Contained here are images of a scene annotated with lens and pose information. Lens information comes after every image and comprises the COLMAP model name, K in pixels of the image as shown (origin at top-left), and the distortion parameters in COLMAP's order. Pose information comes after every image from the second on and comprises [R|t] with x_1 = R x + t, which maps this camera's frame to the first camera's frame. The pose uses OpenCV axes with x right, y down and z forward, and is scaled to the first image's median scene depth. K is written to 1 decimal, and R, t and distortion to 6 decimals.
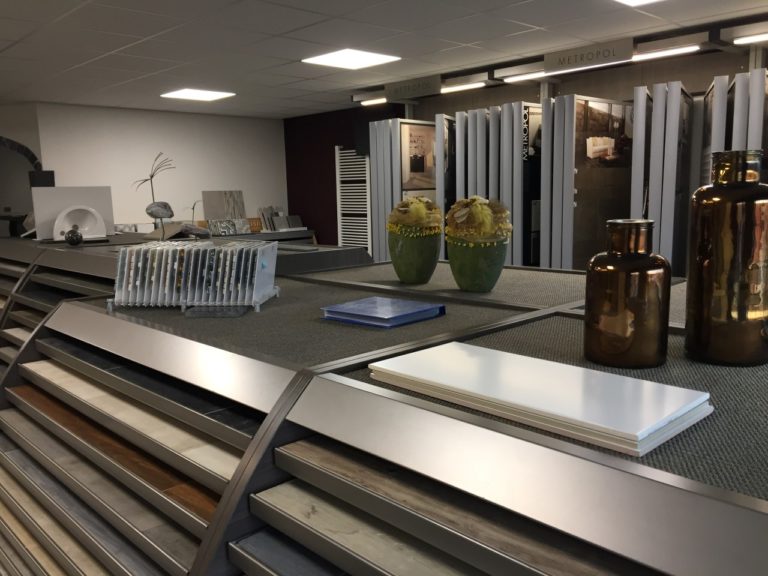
lens RADIAL K [[652.6, 0, 385.1], [0, 652.6, 284.1], [0, 0, 1]] dist [0.054961, -0.004413]
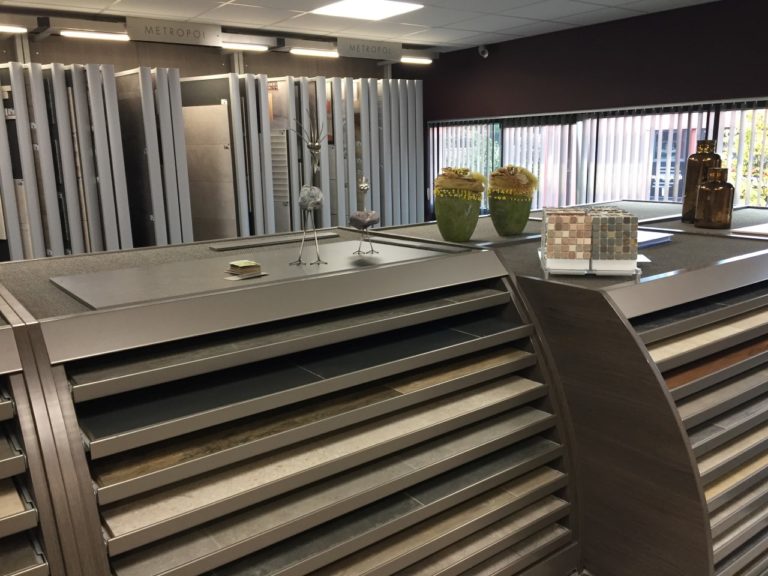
lens RADIAL K [[652.6, 0, 385.1], [0, 652.6, 284.1], [0, 0, 1]] dist [0.054961, -0.004413]
pose [[0.128381, -0.169768, 0.977086, -0.890629], [0.180237, 0.972825, 0.145346, -0.093722], [-0.975209, 0.157448, 0.155491, 0.822000]]
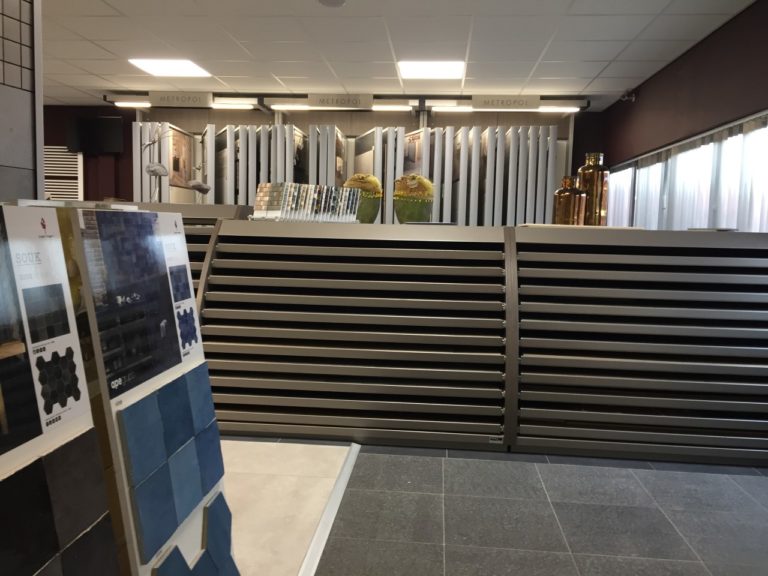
lens RADIAL K [[652.6, 0, 385.1], [0, 652.6, 284.1], [0, 0, 1]] dist [0.054961, -0.004413]
pose [[0.749363, -0.017066, 0.661940, -0.564189], [0.055239, 0.997794, -0.036810, 0.113932], [-0.659852, 0.064149, 0.748652, -0.122578]]
